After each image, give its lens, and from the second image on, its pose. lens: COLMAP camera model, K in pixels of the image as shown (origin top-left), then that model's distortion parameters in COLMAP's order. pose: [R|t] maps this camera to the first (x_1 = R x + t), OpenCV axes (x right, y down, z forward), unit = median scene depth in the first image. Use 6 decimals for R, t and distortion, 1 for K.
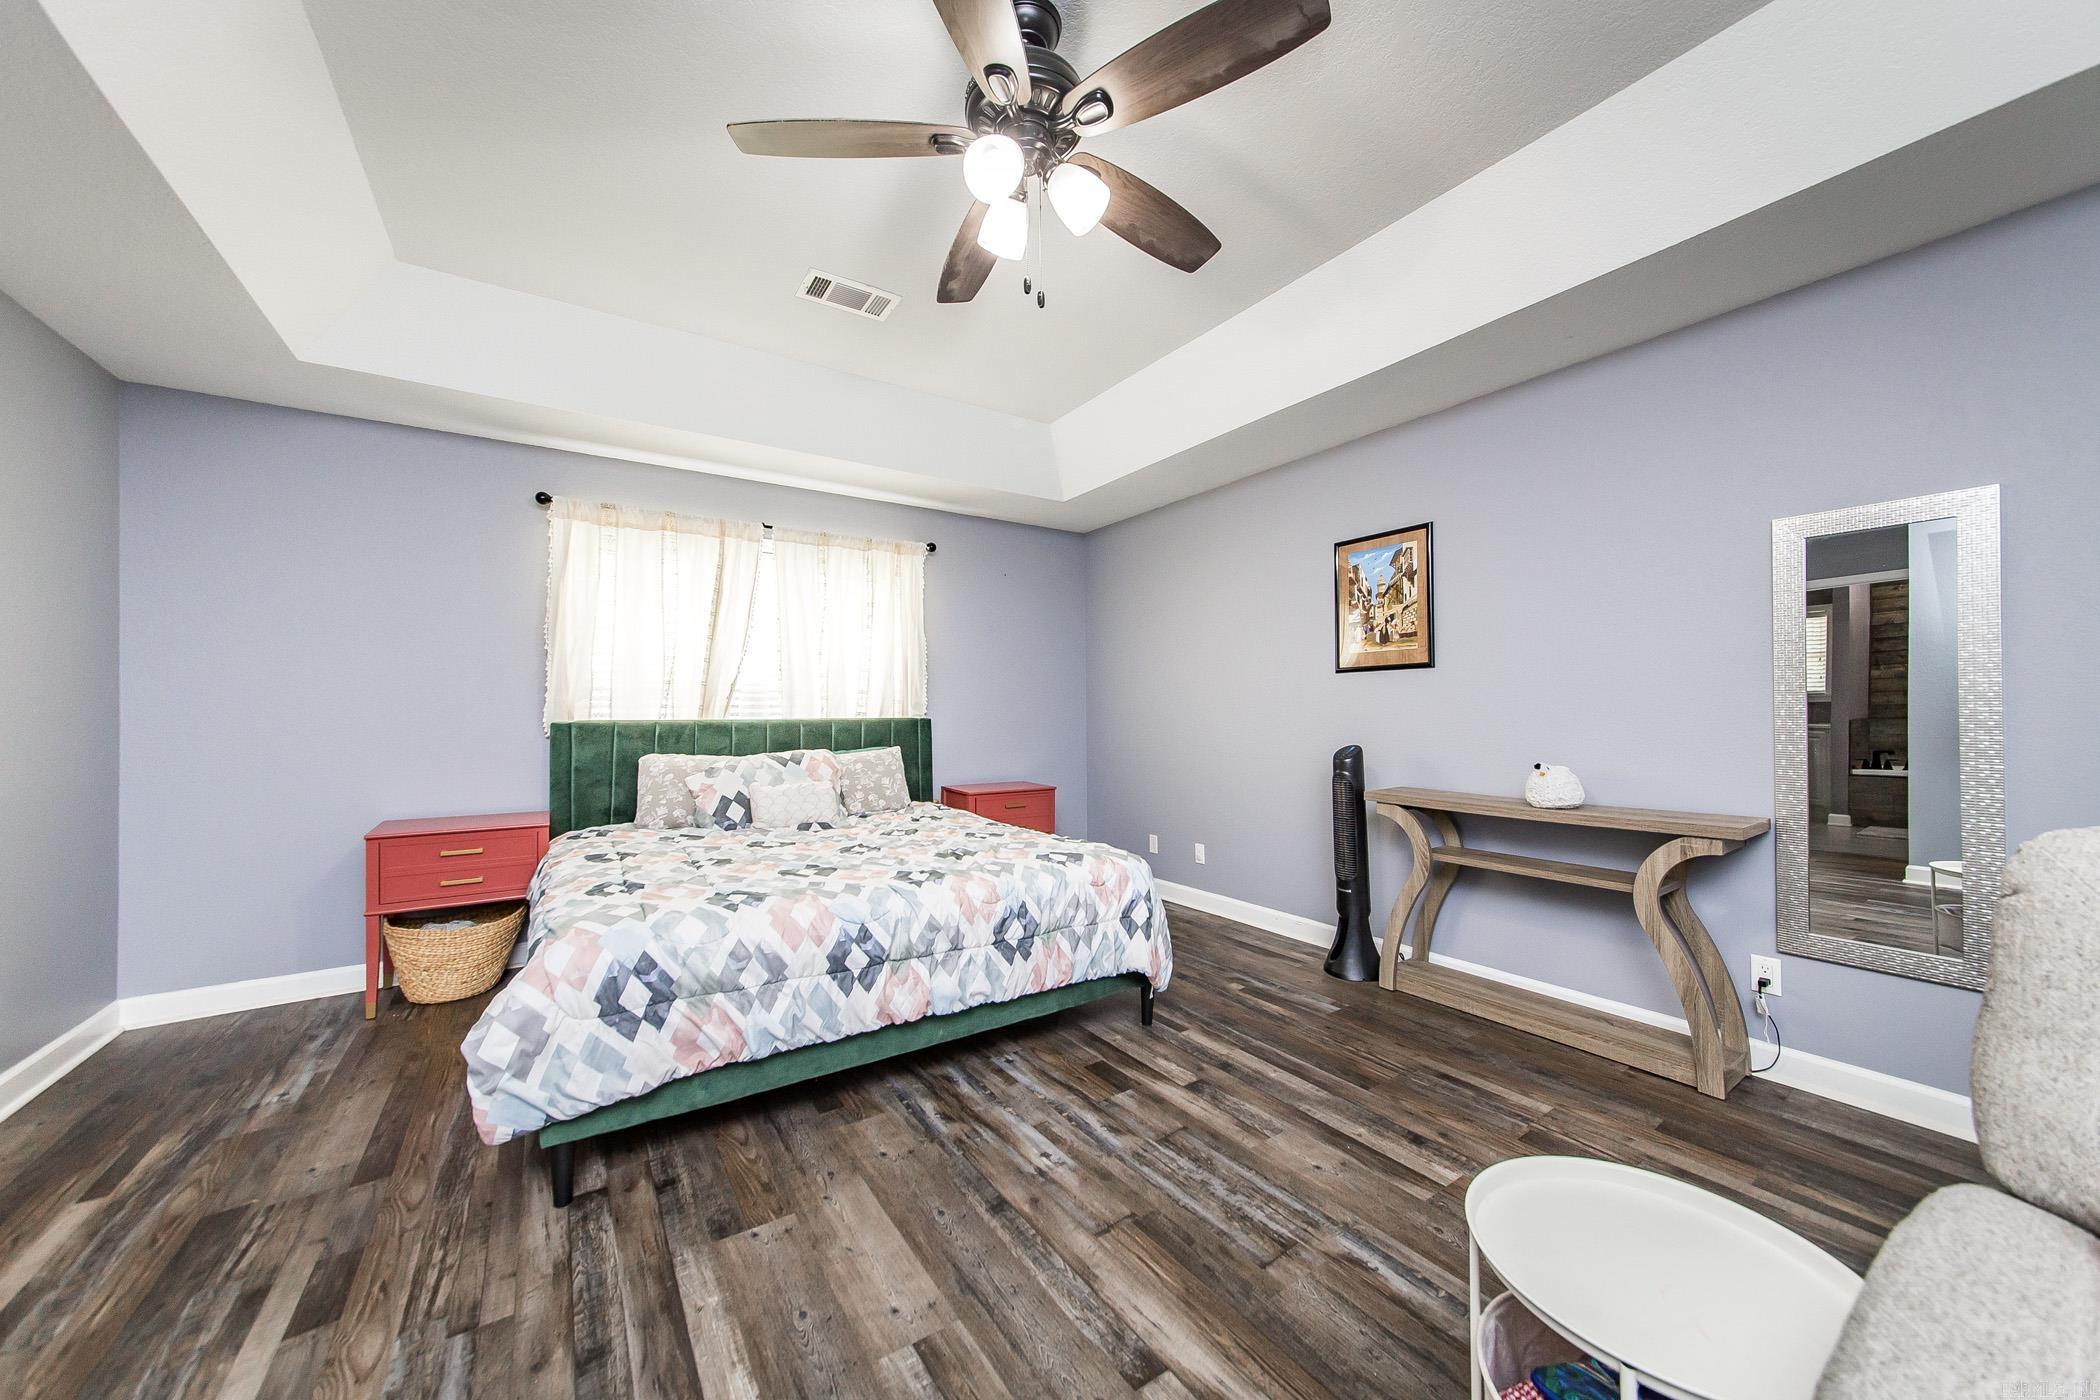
lens RADIAL K [[772.0, 0, 1022.8], [0, 772.0, 711.0], [0, 0, 1]] dist [-0.003811, -0.000130]
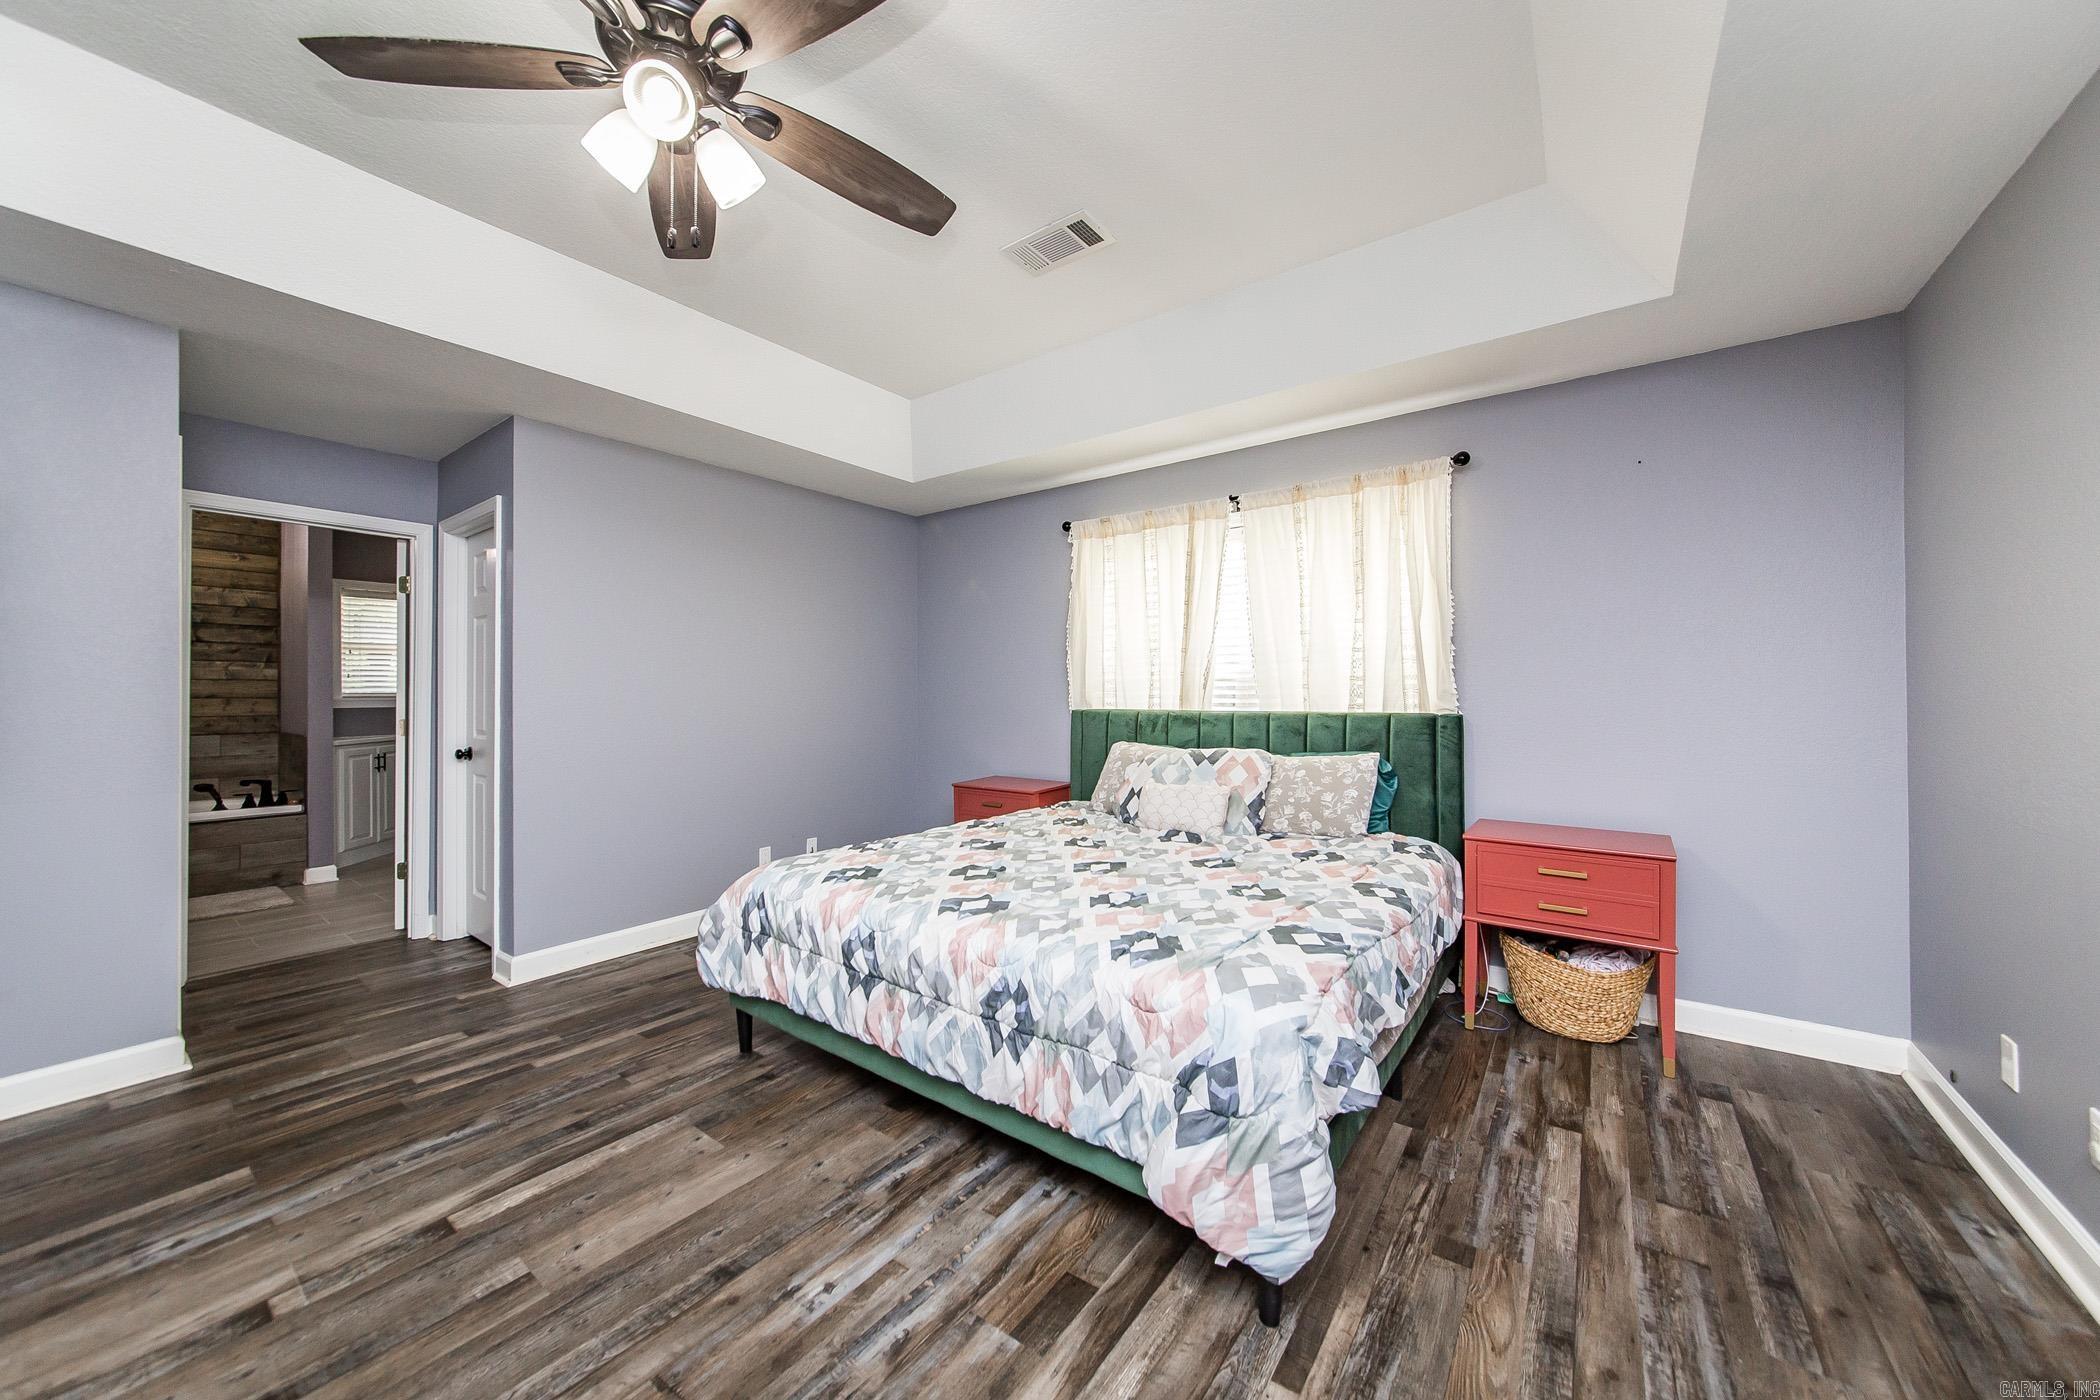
lens RADIAL K [[757.5, 0, 1073.7], [0, 757.5, 694.4], [0, 0, 1]] dist [-0.002388, -0.000036]
pose [[0.328602, 0.013153, -0.944377, 0.808787], [0.008263, 0.999825, 0.016801, -0.045601], [0.944432, -0.013324, 0.328436, 0.951952]]
